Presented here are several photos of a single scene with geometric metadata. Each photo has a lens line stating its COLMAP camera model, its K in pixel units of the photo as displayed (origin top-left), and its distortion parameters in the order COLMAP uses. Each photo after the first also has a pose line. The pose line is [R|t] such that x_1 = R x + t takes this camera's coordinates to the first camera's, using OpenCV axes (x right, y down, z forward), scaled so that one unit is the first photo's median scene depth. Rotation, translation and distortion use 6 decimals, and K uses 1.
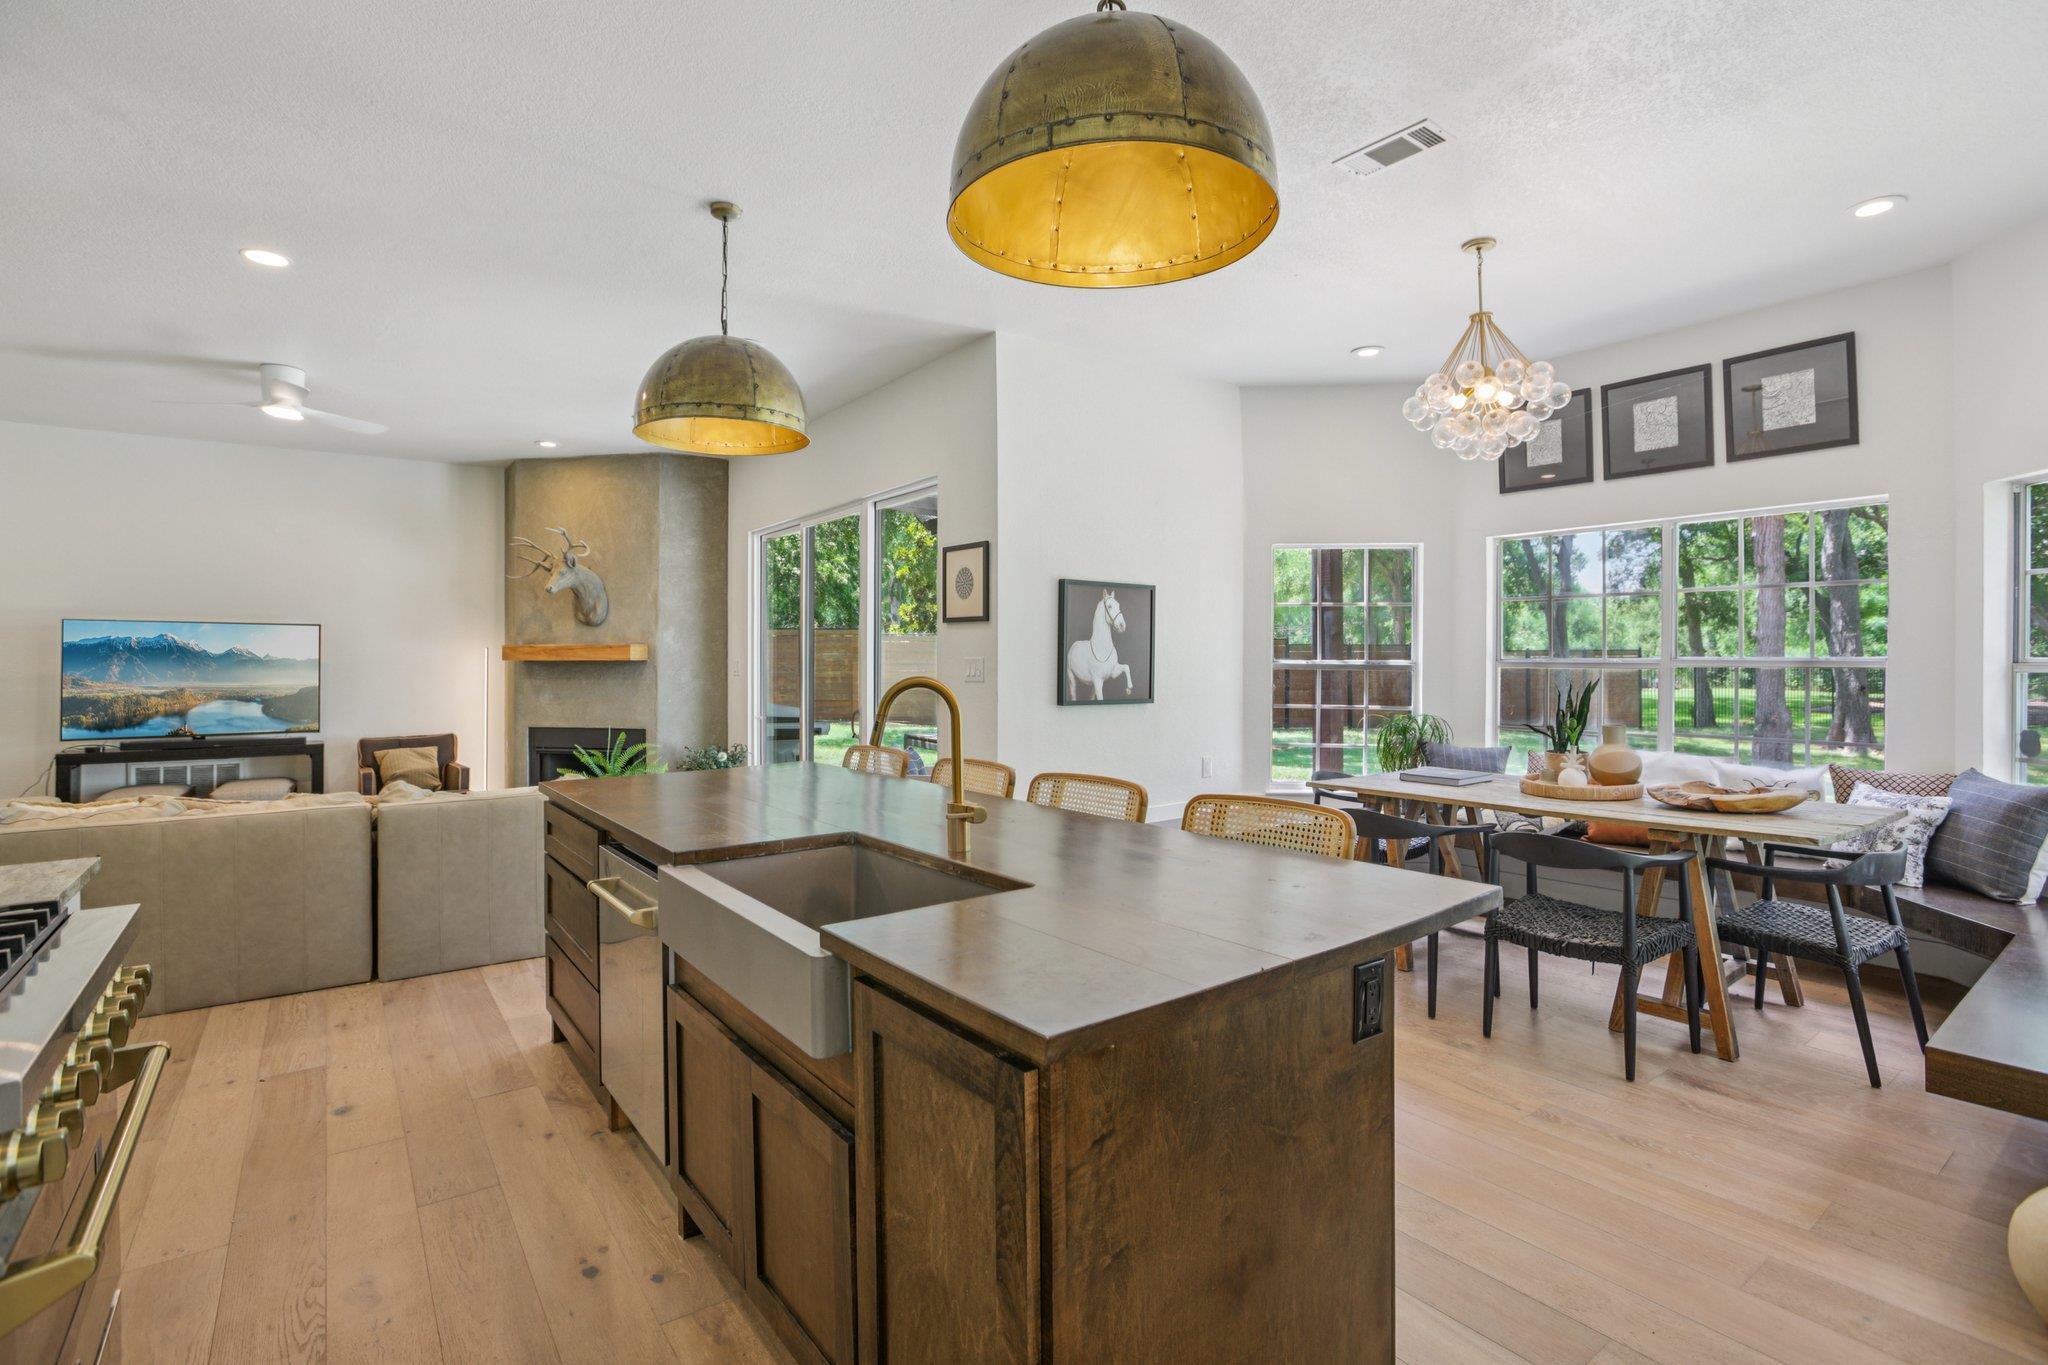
lens RADIAL K [[964.0, 0, 1020.4], [0, 964.0, 668.2], [0, 0, 1]] dist [-0.050522, 0.019308]
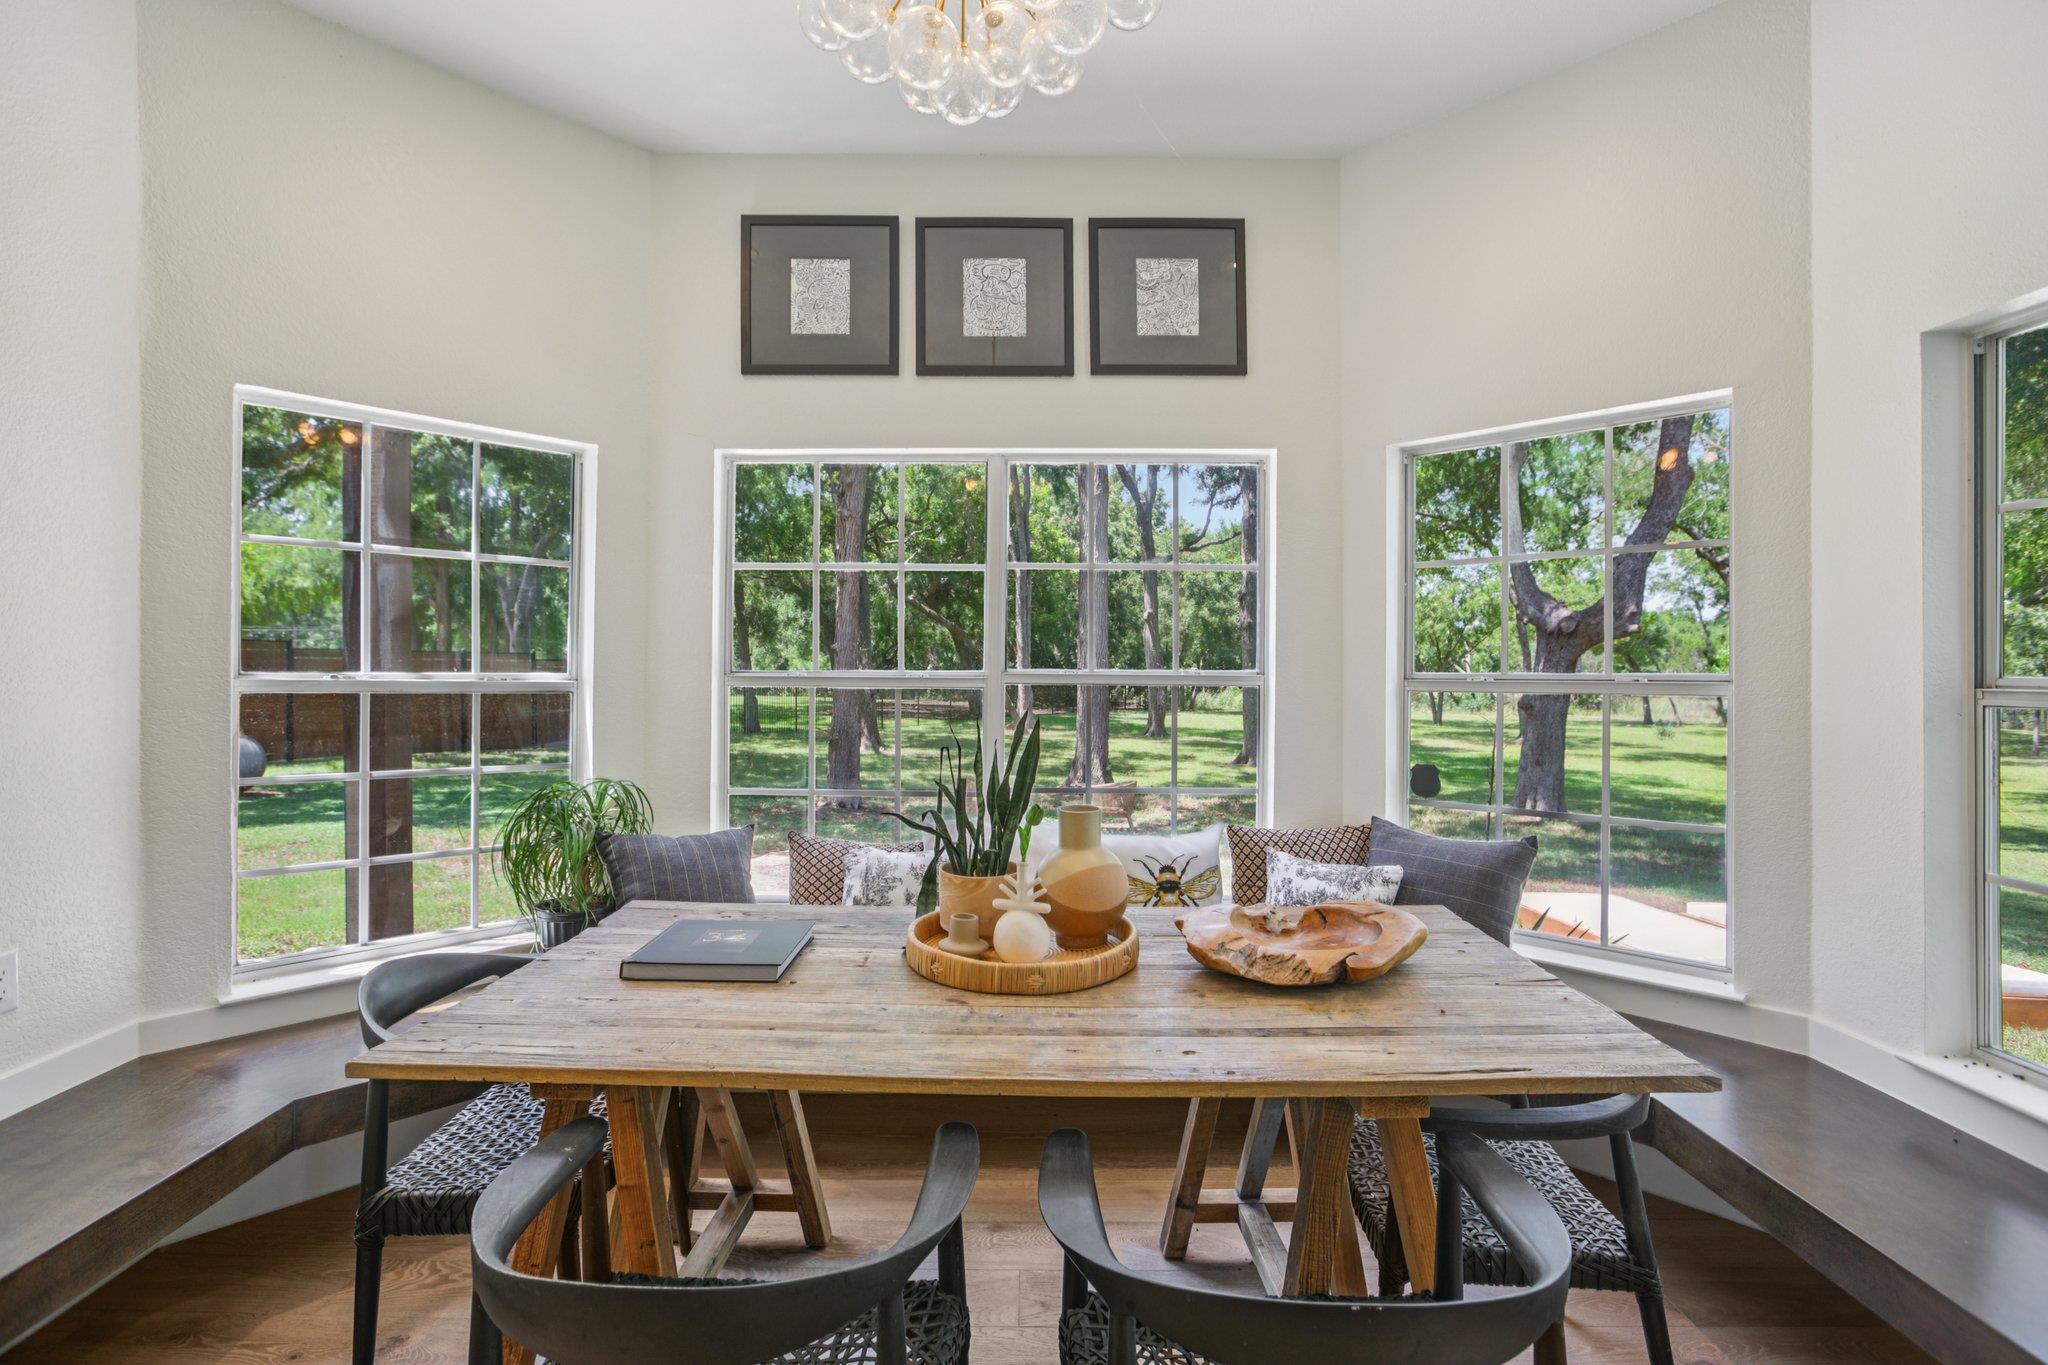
lens RADIAL K [[964.0, 0, 1020.4], [0, 964.0, 668.2], [0, 0, 1]] dist [-0.050522, 0.019308]
pose [[0.601376, 0.005361, 0.798948, 0.127299], [0.002354, 0.999961, -0.008482, -0.004896], [-0.798963, 0.006982, 0.601340, 0.436072]]
